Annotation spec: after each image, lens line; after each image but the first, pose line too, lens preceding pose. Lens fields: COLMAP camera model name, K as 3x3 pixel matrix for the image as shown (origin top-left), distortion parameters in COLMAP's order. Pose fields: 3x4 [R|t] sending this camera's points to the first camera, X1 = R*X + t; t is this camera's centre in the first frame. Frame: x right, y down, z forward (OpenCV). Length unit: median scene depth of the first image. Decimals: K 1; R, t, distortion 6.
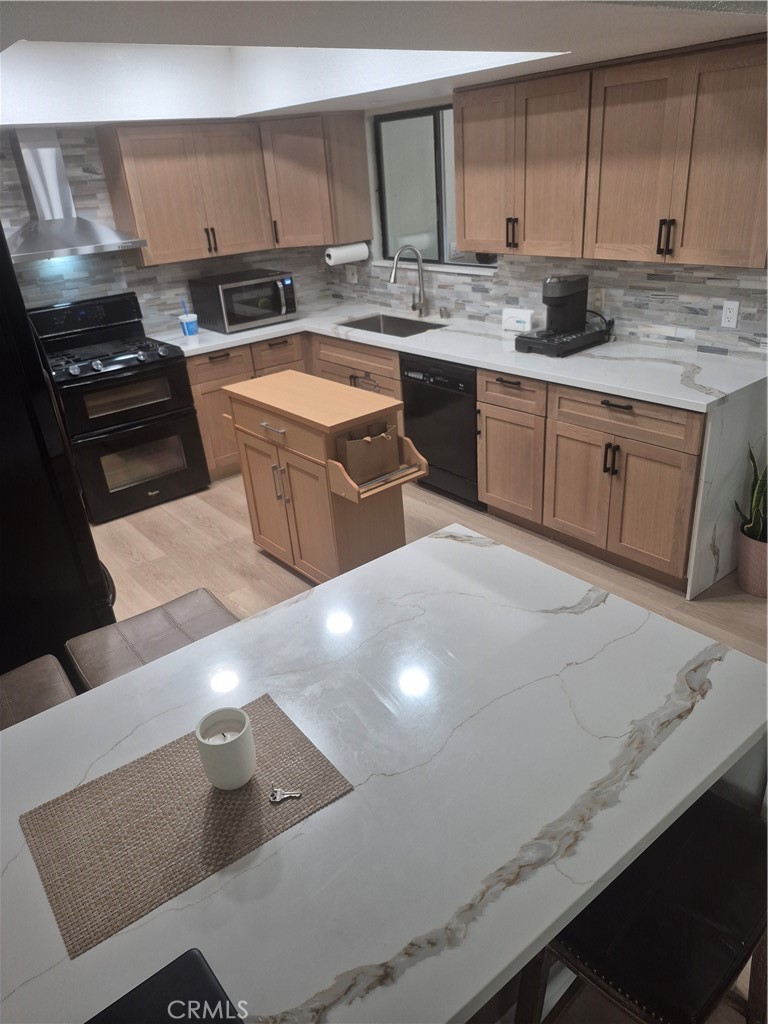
lens RADIAL K [[720.5, 0, 384.5], [0, 720.5, 519.7], [0, 0, 1]] dist [0.084275, -0.087415]
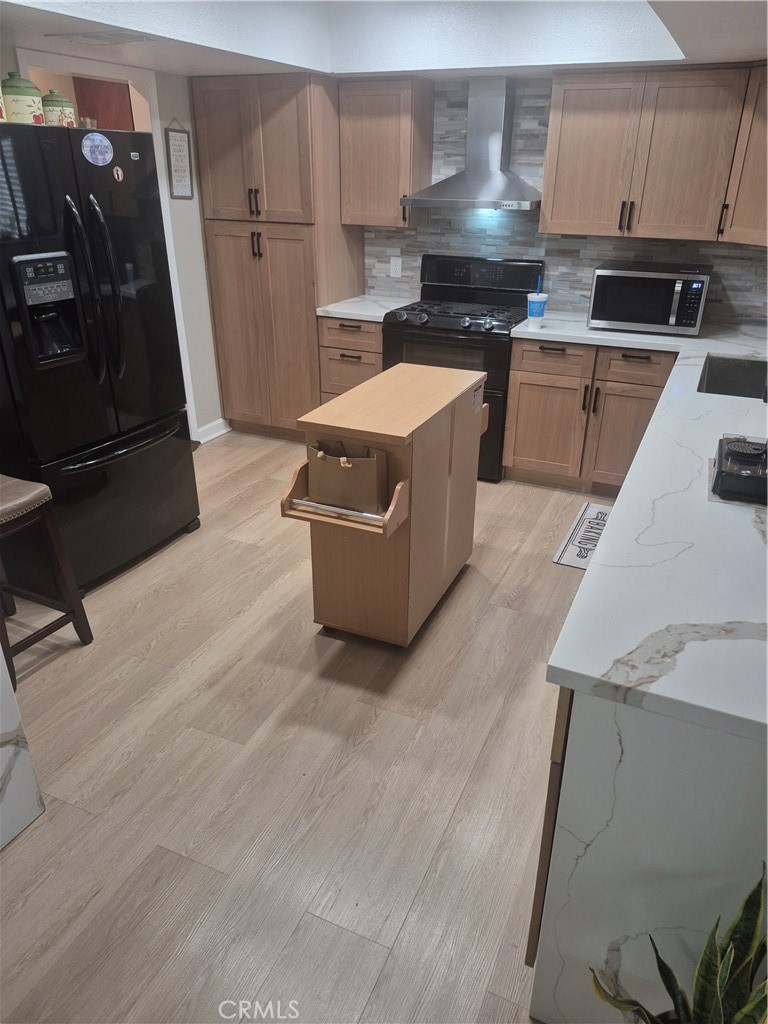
lens RADIAL K [[720.5, 0, 401.5], [0, 720.5, 510.8], [0, 0, 1]] dist [0.084275, -0.087415]
pose [[0.457654, 0.449640, -0.767057, 0.542557], [-0.438441, 0.864649, 0.245257, -0.240773], [0.773513, 0.224066, 0.592851, 0.503394]]
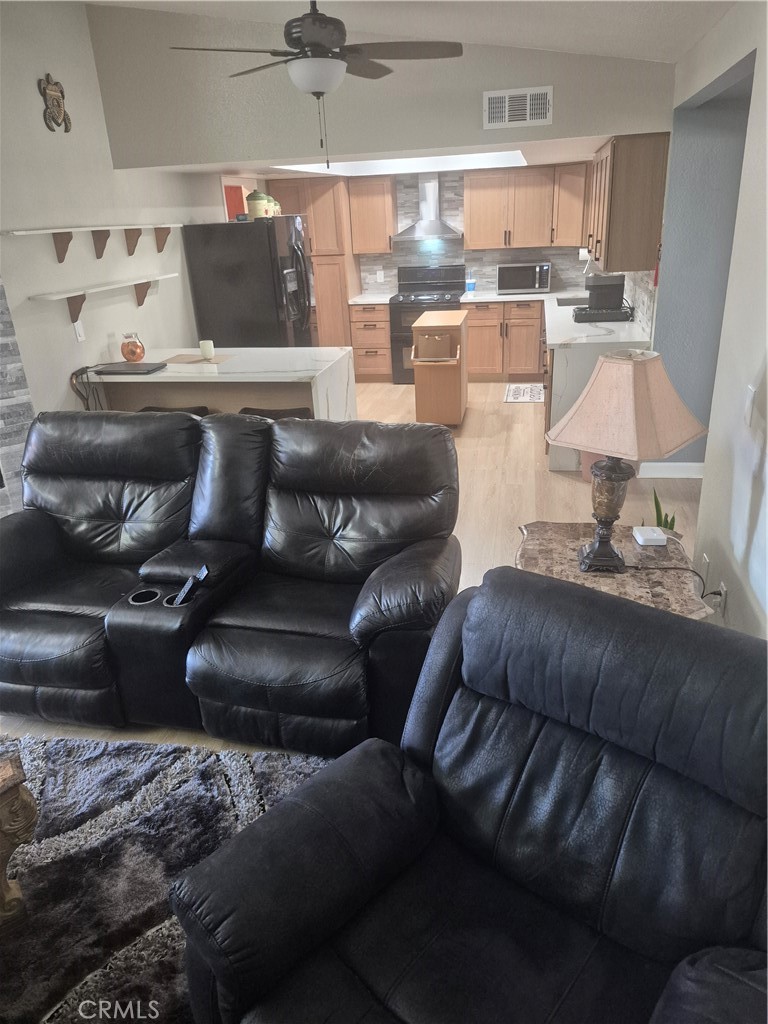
lens RADIAL K [[720.5, 0, 395.3], [0, 720.5, 522.5], [0, 0, 1]] dist [0.084275, -0.087415]
pose [[0.657899, 0.339899, -0.672039, 1.193636], [-0.339740, 0.930347, 0.137953, 0.100431], [0.672120, 0.137559, 0.727552, -0.374147]]
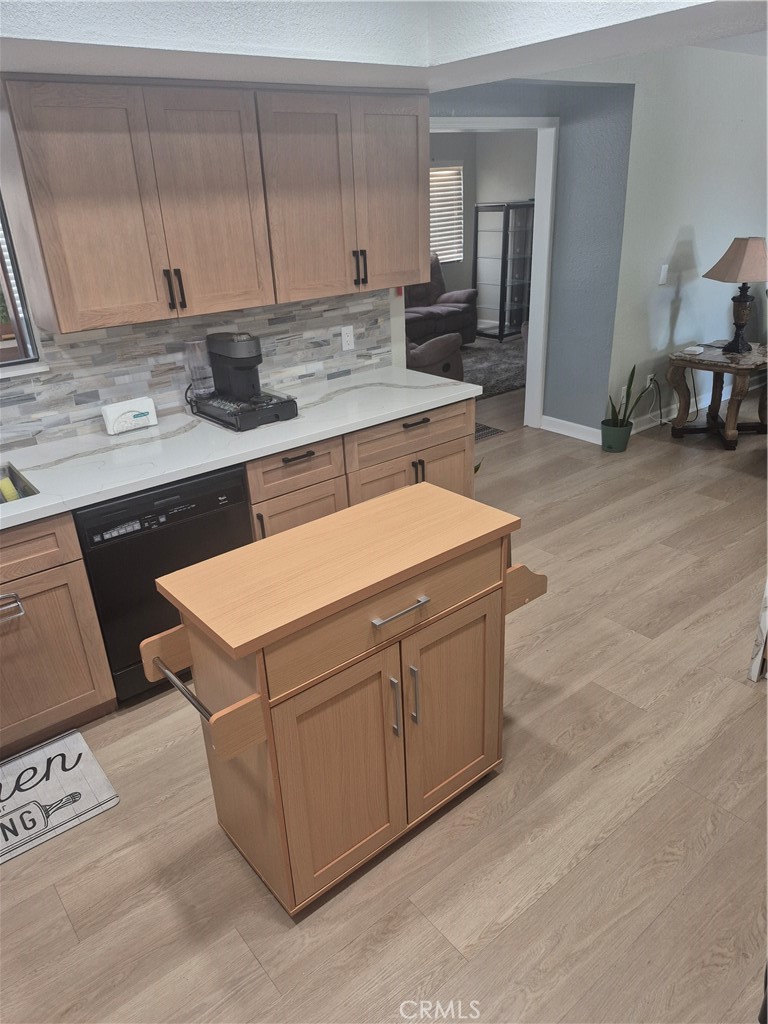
lens RADIAL K [[720.5, 0, 369.0], [0, 720.5, 519.4], [0, 0, 1]] dist [0.084275, -0.087415]
pose [[0.018159, -0.344899, 0.938464, -0.593373], [0.487304, 0.822643, 0.292904, -0.326660], [-0.873043, 0.451998, 0.183010, 0.812110]]
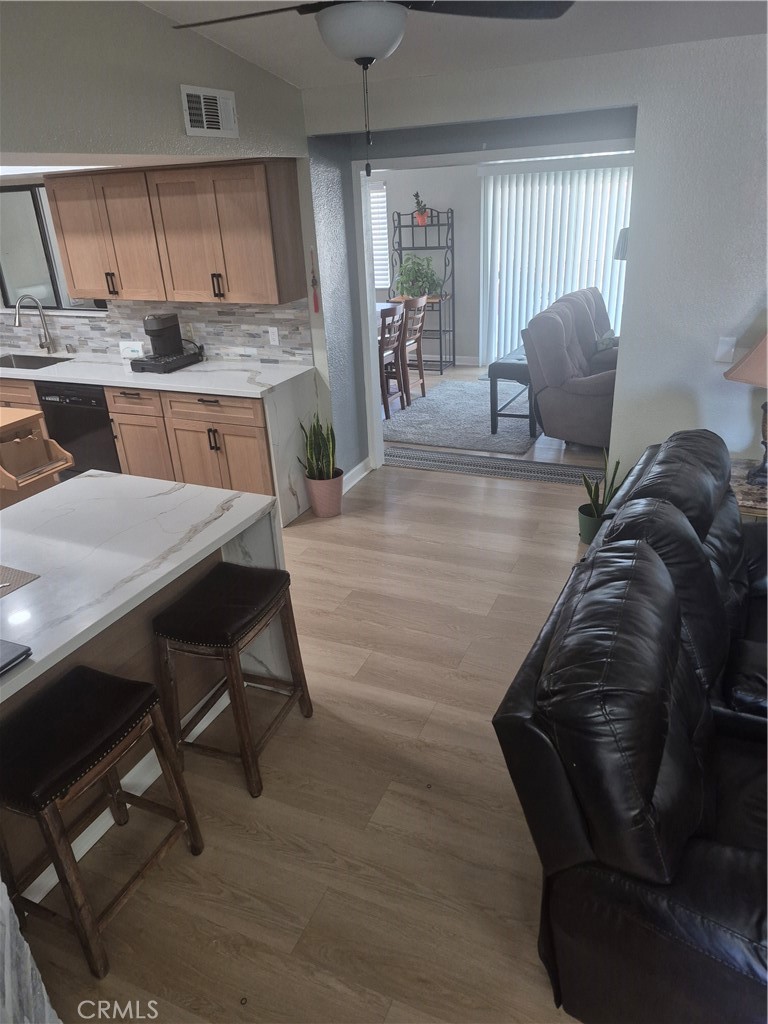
lens RADIAL K [[720.5, 0, 378.1], [0, 720.5, 521.2], [0, 0, 1]] dist [0.084275, -0.087415]
pose [[0.897434, -0.158919, 0.411531, -0.004806], [0.183046, 0.982909, -0.019607, 0.143248], [-0.401381, 0.092925, 0.911185, -0.358312]]
